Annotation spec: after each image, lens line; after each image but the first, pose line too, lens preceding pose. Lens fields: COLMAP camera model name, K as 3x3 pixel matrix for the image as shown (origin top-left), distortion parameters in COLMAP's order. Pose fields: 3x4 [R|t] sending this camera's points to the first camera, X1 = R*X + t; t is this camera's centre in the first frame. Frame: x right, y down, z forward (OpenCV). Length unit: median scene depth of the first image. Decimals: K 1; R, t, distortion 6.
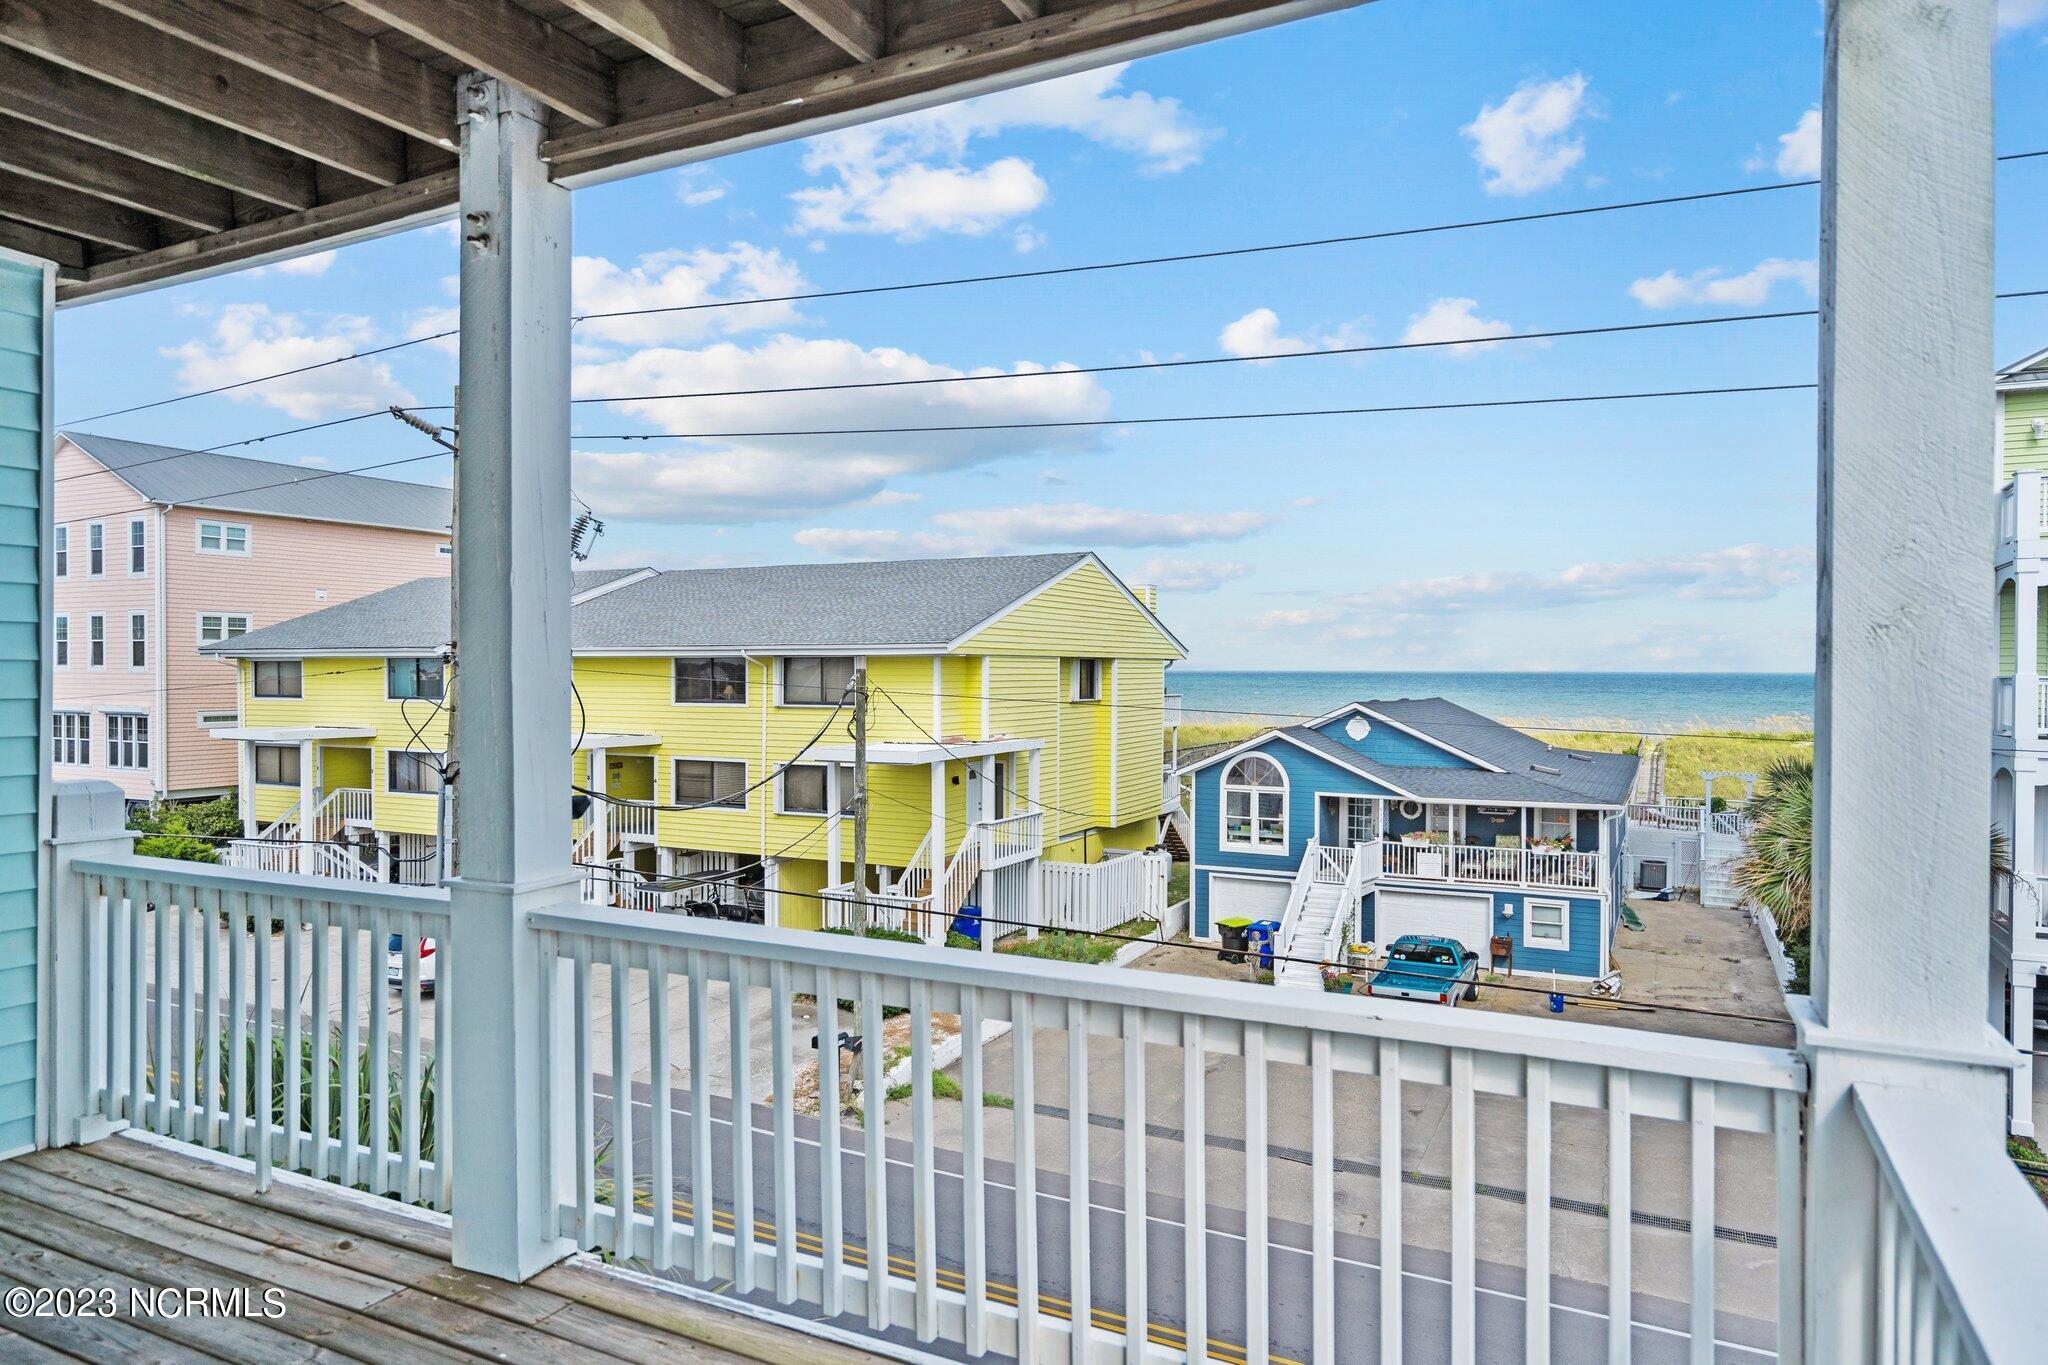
lens RADIAL K [[1267.9, 0, 1015.6], [0, 1267.9, 683.0], [0, 0, 1]] dist [0.012874, -0.005827]
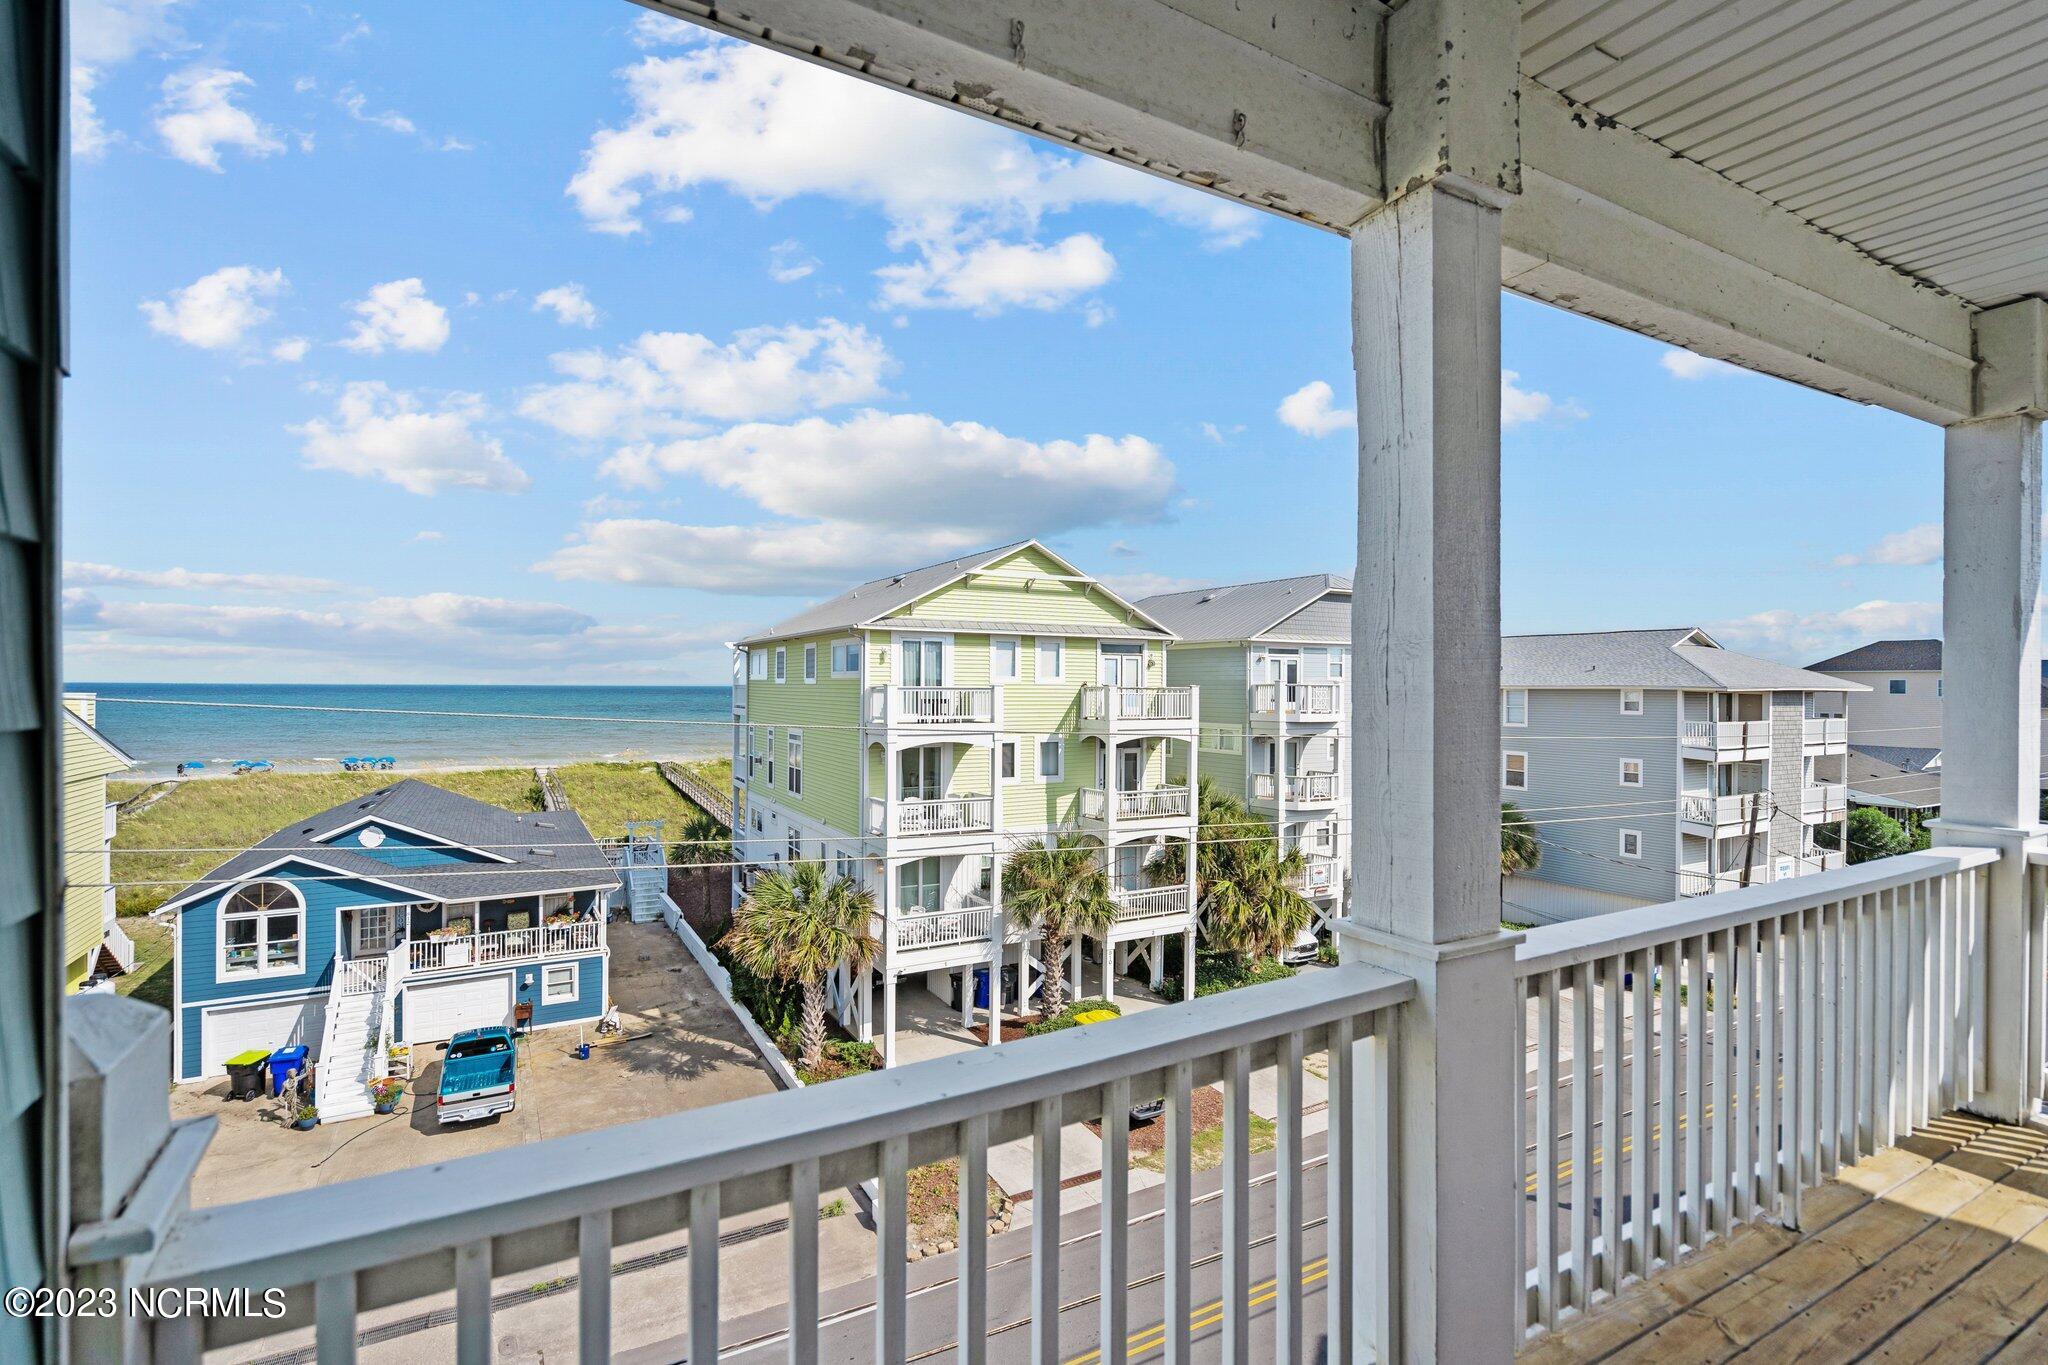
lens RADIAL K [[947.8, 0, 1014.6], [0, 947.8, 691.7], [0, 0, 1]] dist [0.000347, 0.001534]
pose [[0.564743, -0.005933, 0.825245, -0.098055], [0.009165, 0.999958, 0.000917, -0.091217], [-0.825216, 0.007045, 0.564774, 0.082707]]
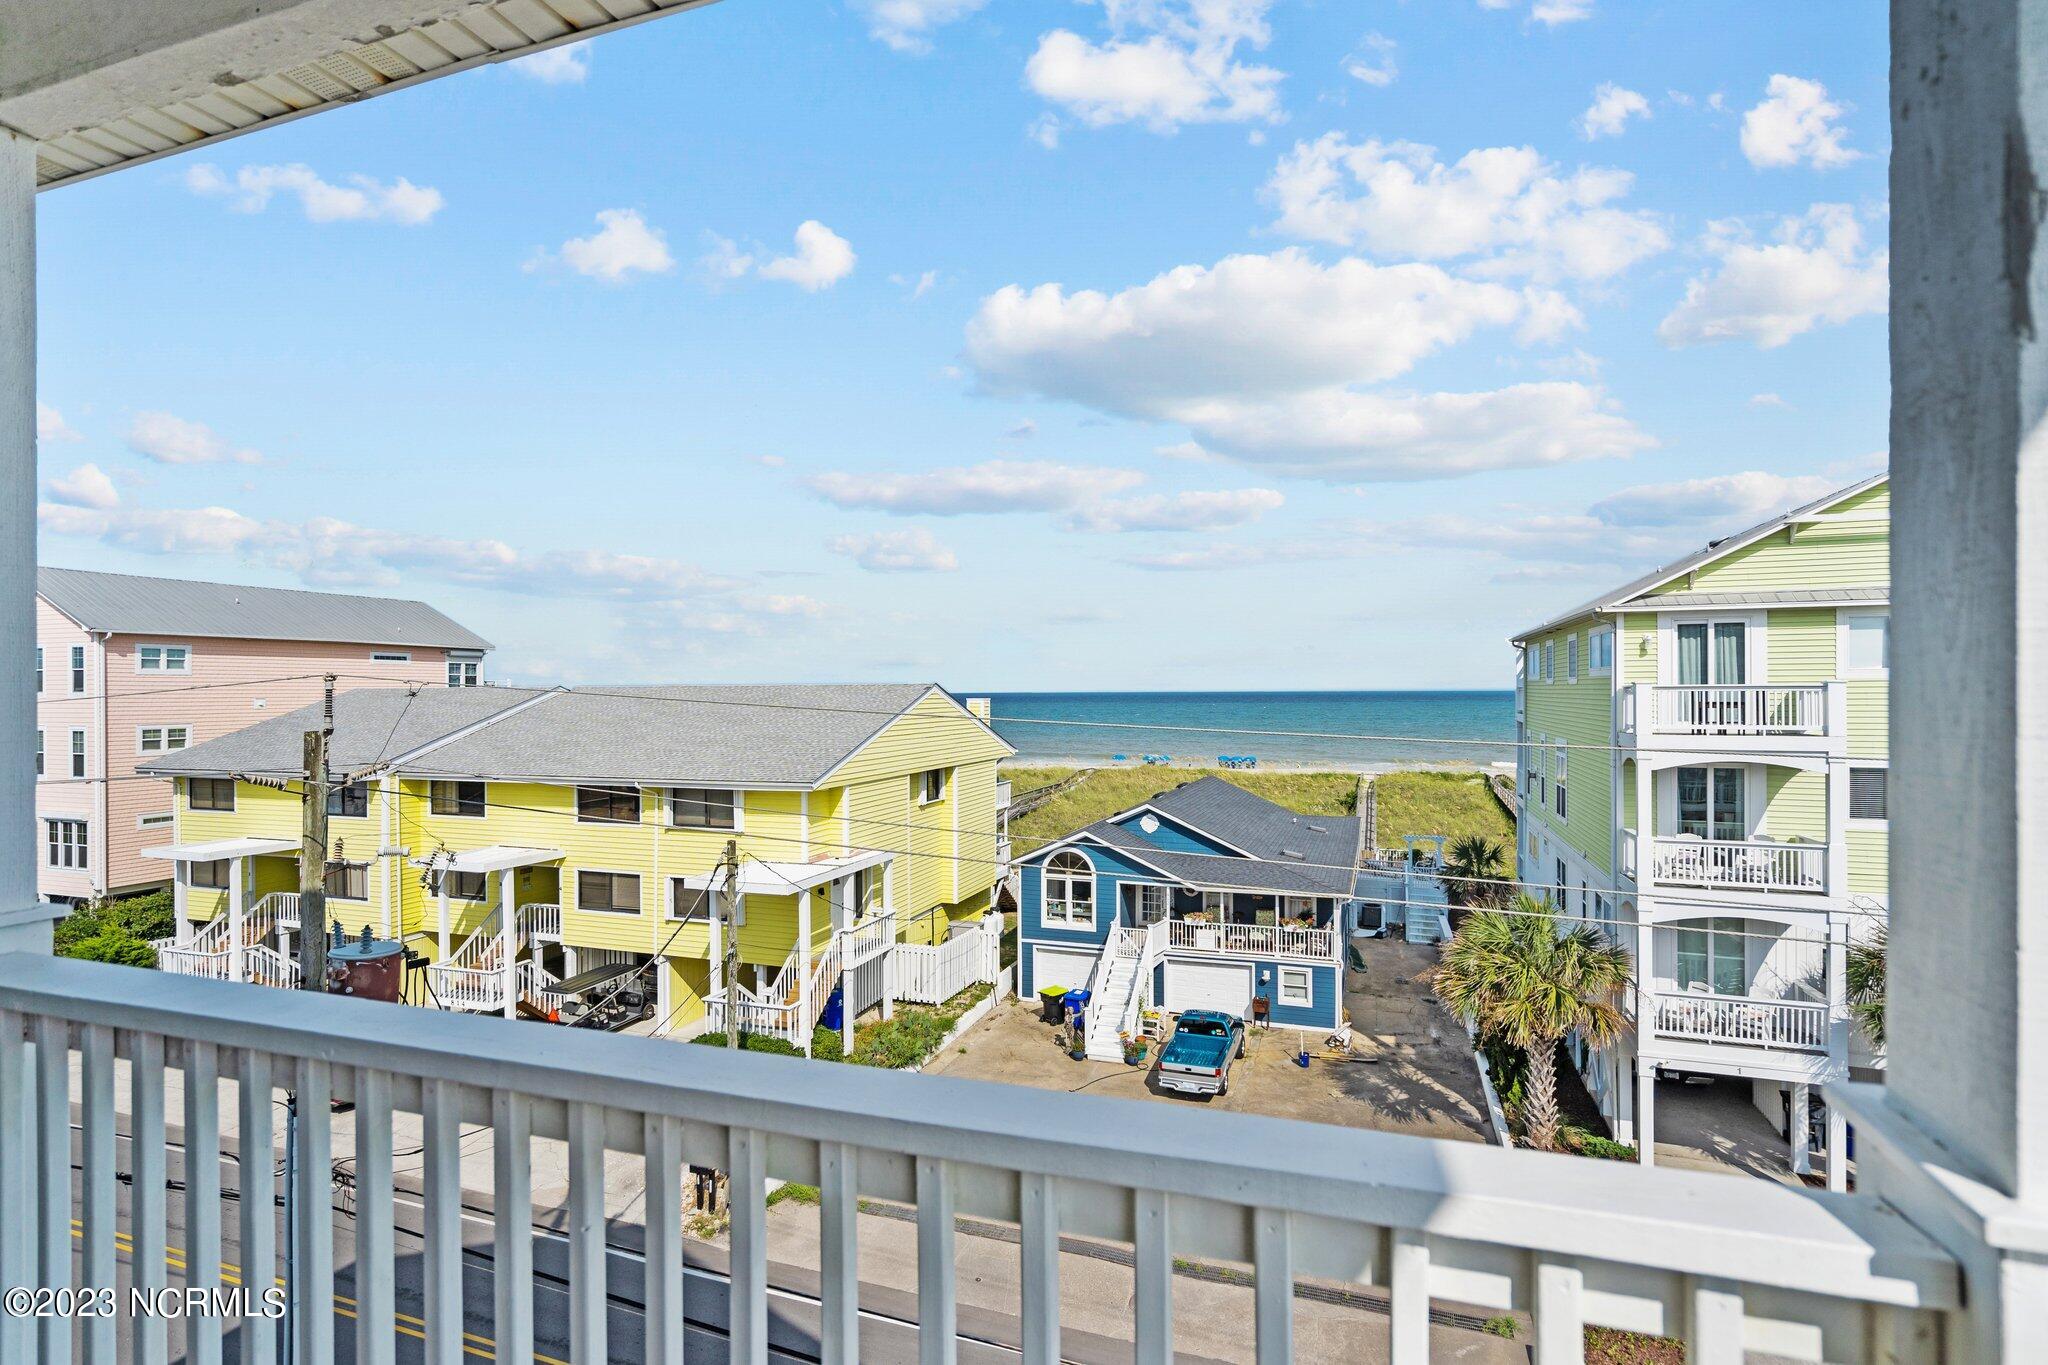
lens RADIAL K [[1000.0, 0, 1014.1], [0, 1000.0, 693.6], [0, 0, 1]] dist [0.001373, 0.000237]
pose [[0.991685, -0.007458, 0.128474, 0.011603], [0.009184, 0.999875, -0.012852, -0.086349], [-0.128362, 0.013925, 0.991630, 0.036897]]
